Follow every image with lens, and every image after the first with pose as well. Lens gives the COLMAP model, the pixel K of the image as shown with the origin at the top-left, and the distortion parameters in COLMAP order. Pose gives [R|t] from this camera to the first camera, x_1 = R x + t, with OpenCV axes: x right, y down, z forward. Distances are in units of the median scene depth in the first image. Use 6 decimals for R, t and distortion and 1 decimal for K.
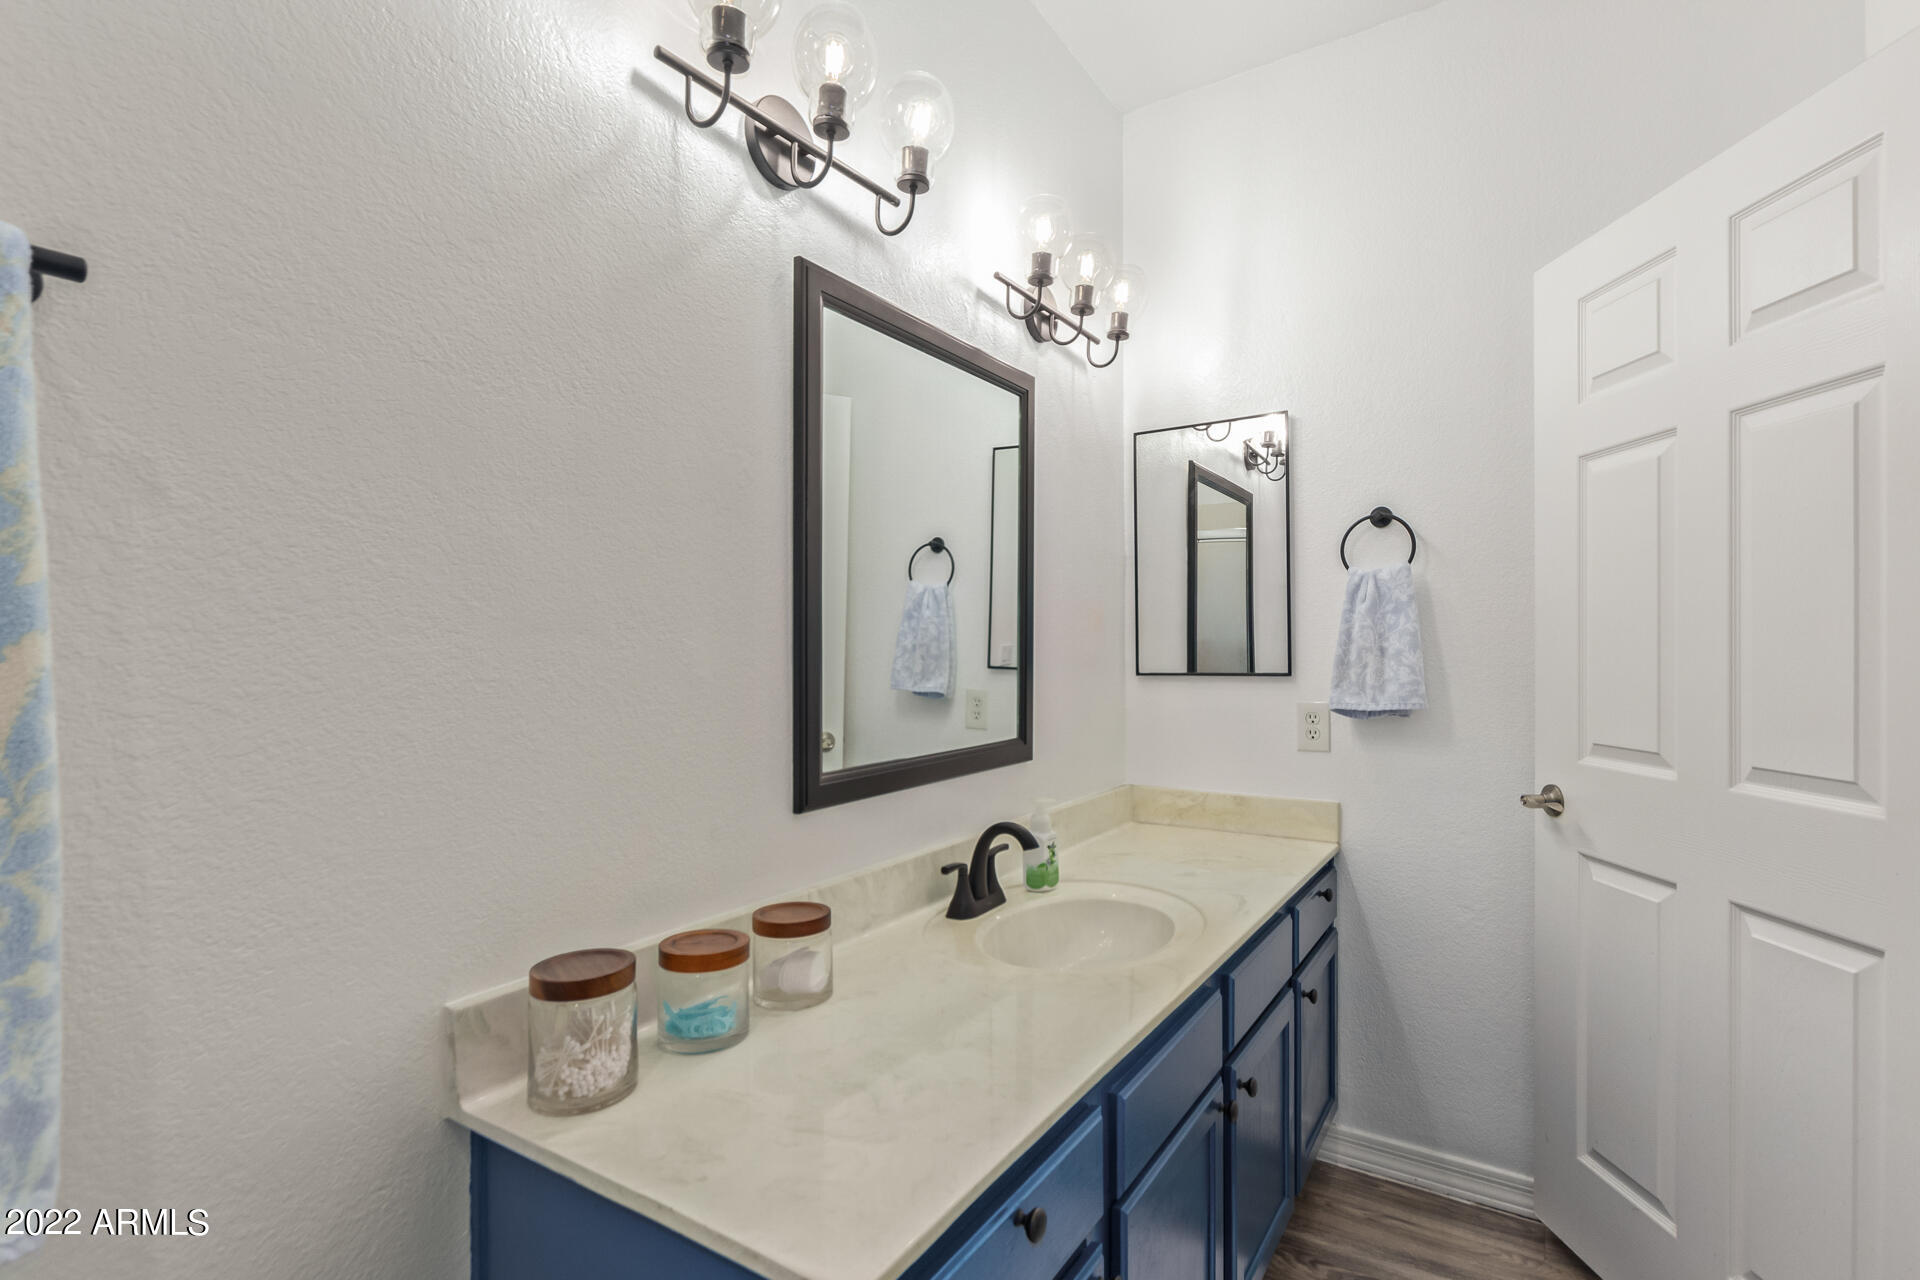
lens RADIAL K [[912.3, 0, 958.7], [0, 912.3, 648.3], [0, 0, 1]] dist [0.012165, -0.000795]
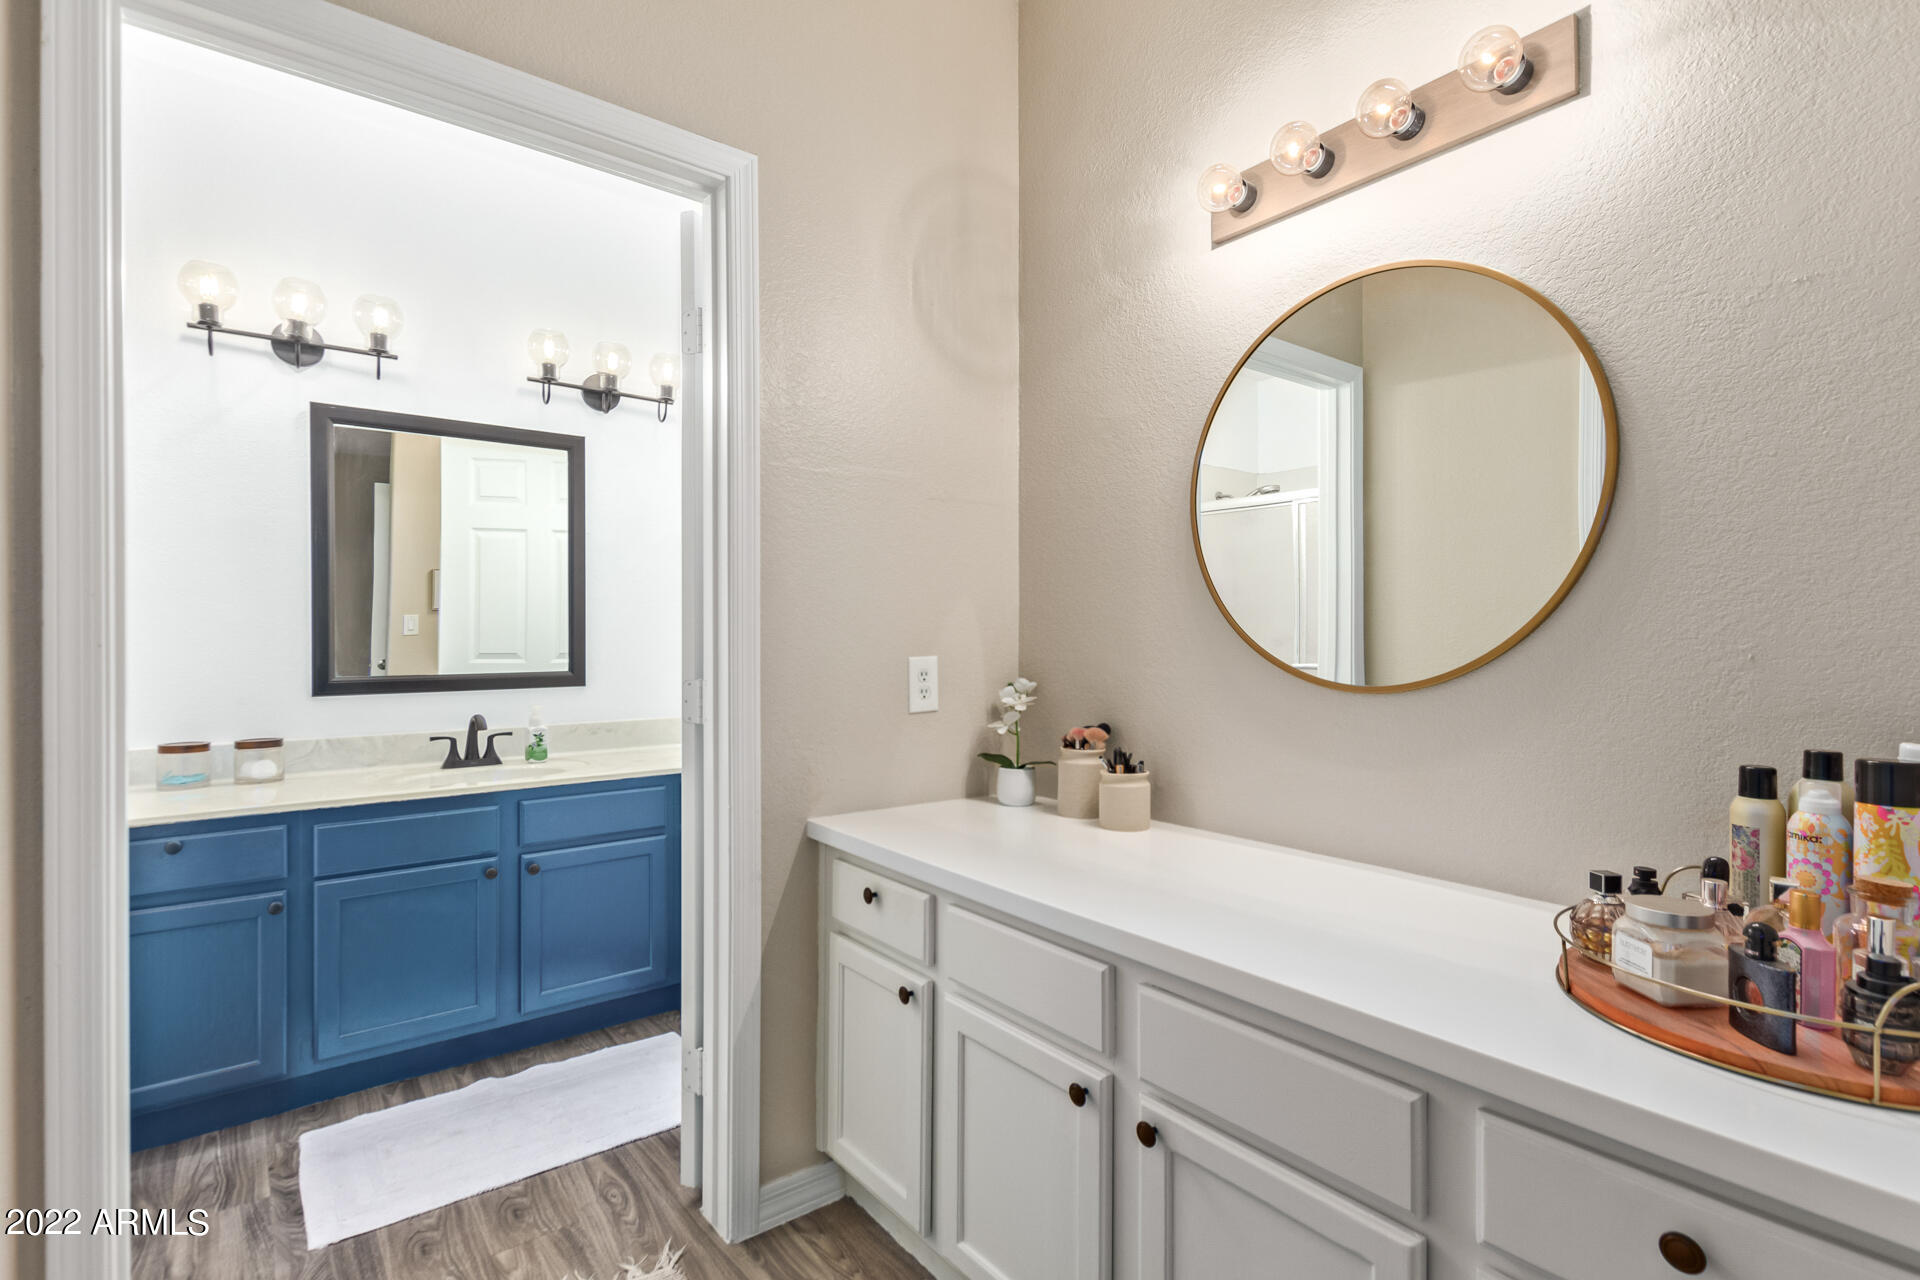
lens RADIAL K [[912.3, 0, 958.7], [0, 912.3, 648.3], [0, 0, 1]] dist [0.012165, -0.000795]
pose [[0.943357, 0.009198, -0.331652, 1.757410], [-0.004329, 0.999872, 0.015417, 0.046079], [0.331751, -0.013108, 0.943276, -0.362141]]
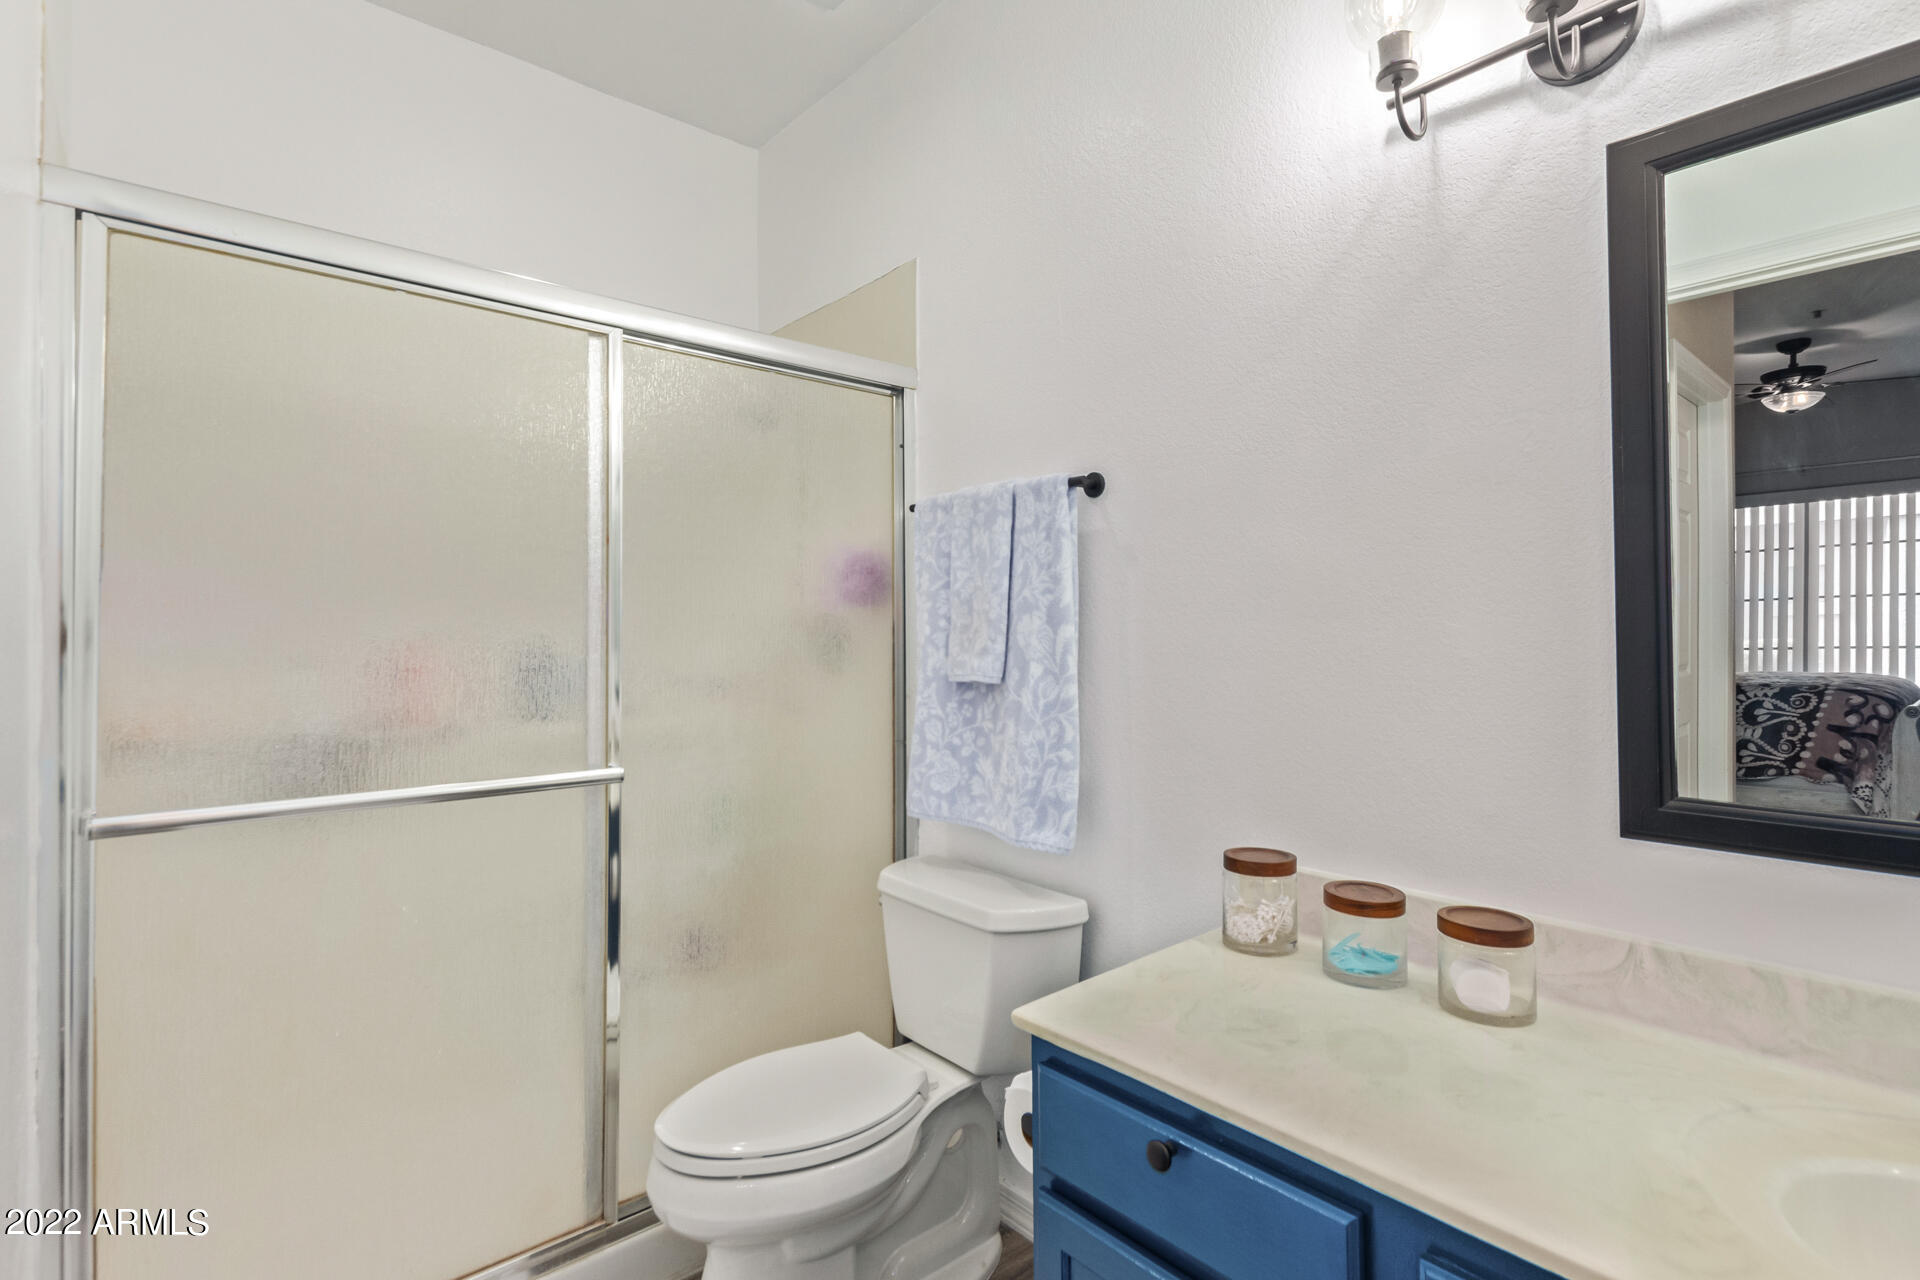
lens RADIAL K [[912.3, 0, 958.7], [0, 912.3, 648.3], [0, 0, 1]] dist [0.012165, -0.000795]
pose [[-0.266307, 0.016353, -0.963750, 0.767432], [0.003345, 0.999866, 0.016041, 0.001206], [0.963883, 0.001048, -0.266326, 0.662106]]
